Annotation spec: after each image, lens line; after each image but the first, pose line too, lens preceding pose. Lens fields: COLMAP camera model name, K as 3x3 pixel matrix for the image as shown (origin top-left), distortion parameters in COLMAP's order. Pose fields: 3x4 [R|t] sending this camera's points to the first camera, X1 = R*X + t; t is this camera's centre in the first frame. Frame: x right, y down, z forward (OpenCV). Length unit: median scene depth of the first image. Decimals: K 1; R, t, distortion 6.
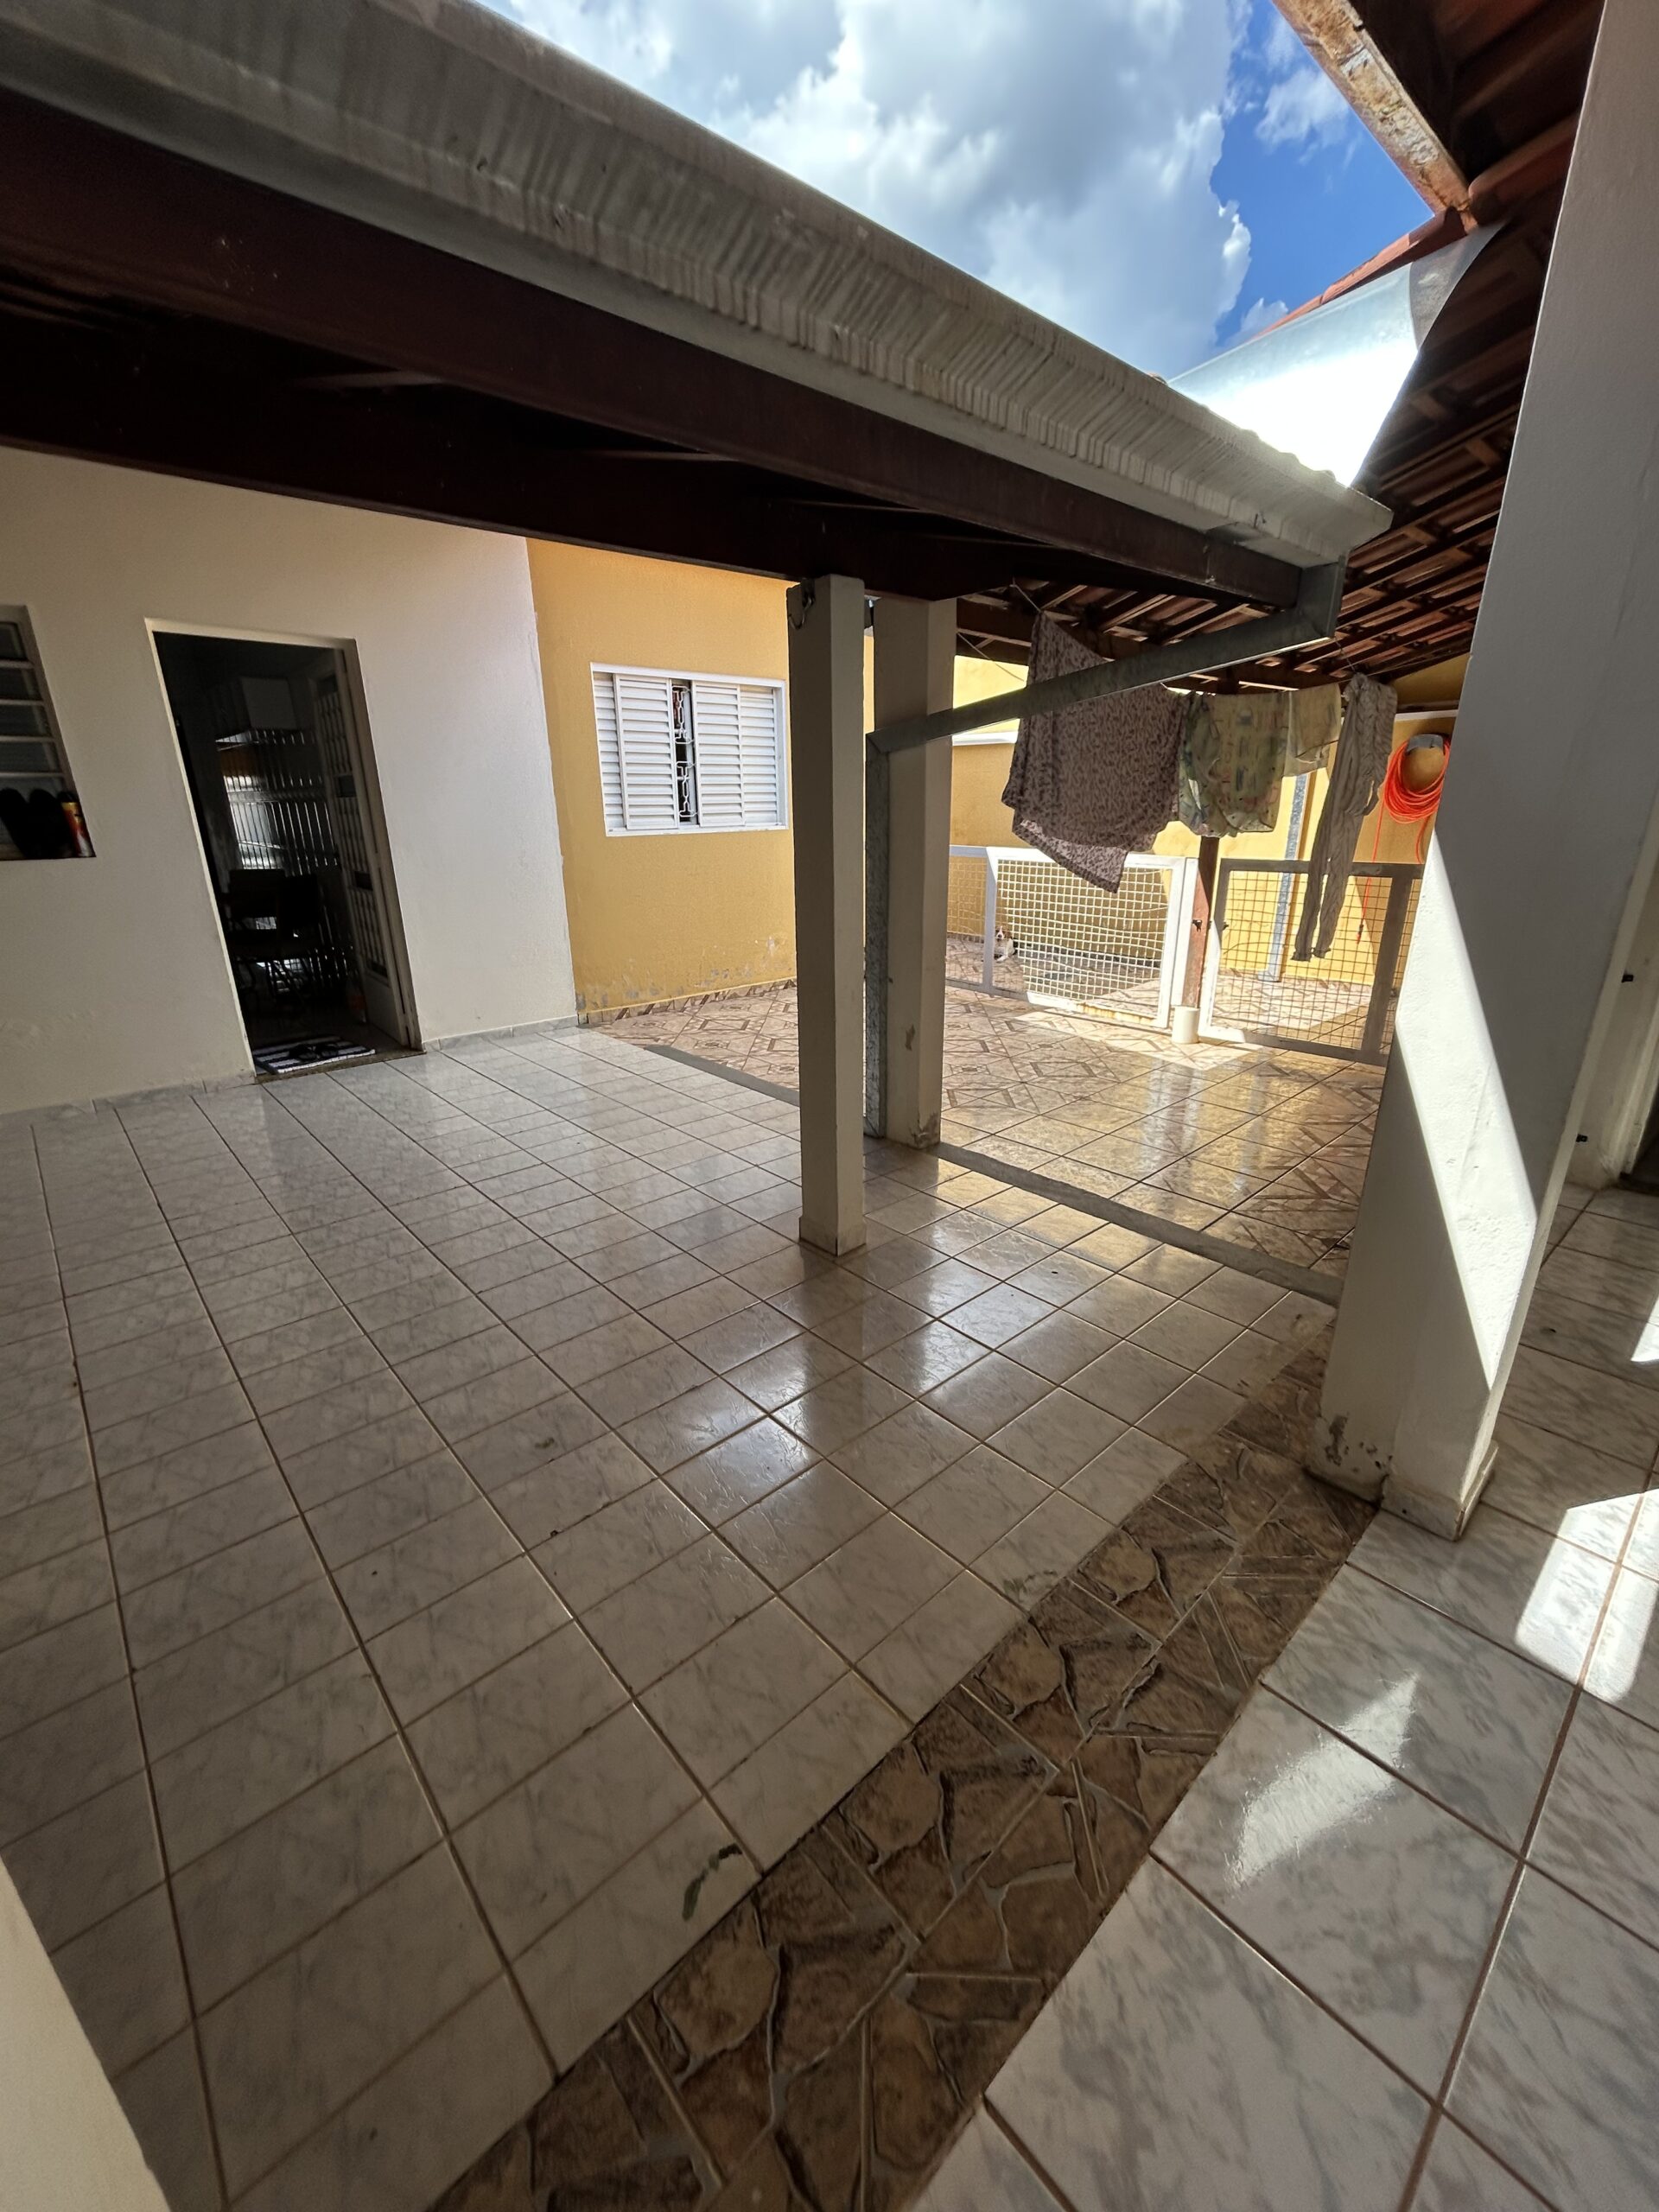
lens RADIAL K [[893.5, 0, 834.1], [0, 893.5, 1108.7], [0, 0, 1]] dist [0.002621, -0.002354]
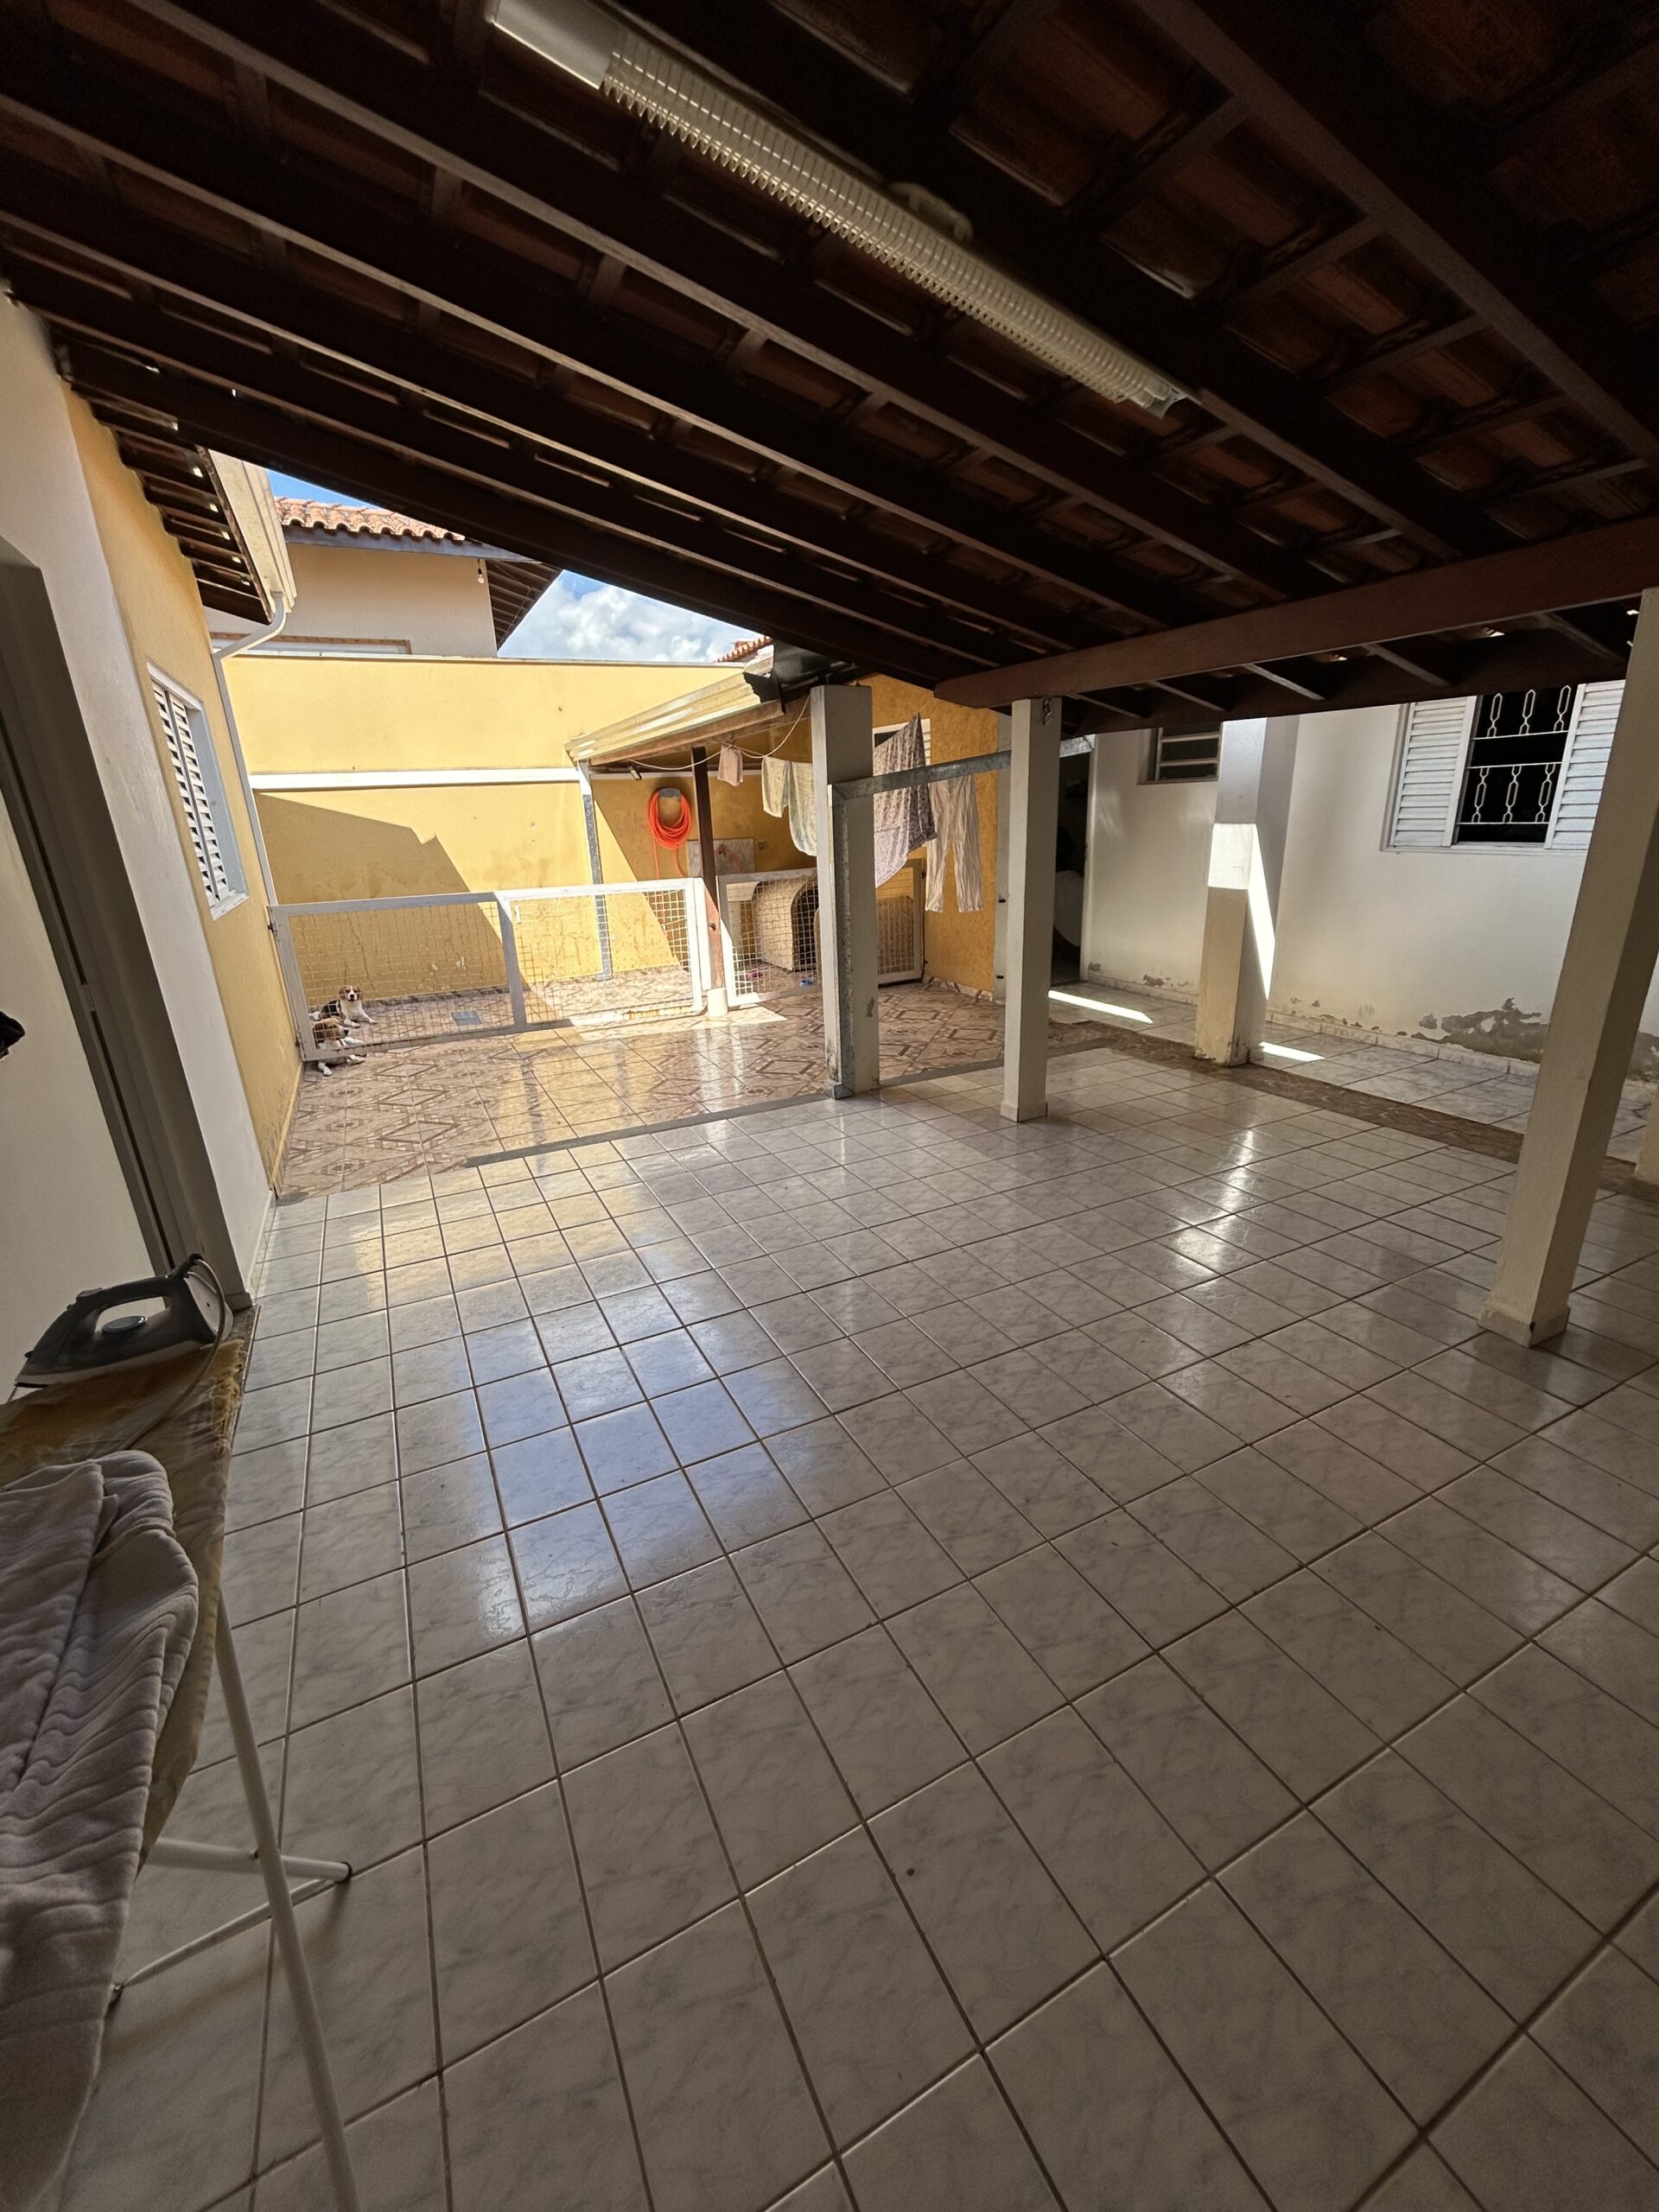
lens RADIAL K [[893.5, 0, 833.4], [0, 893.5, 1106.1], [0, 0, 1]] dist [0.002621, -0.002354]
pose [[0.270951, -0.308105, 0.911952, -1.102308], [0.352396, 0.913372, 0.203884, -0.218243], [-0.895769, 0.266126, 0.356054, 0.558297]]
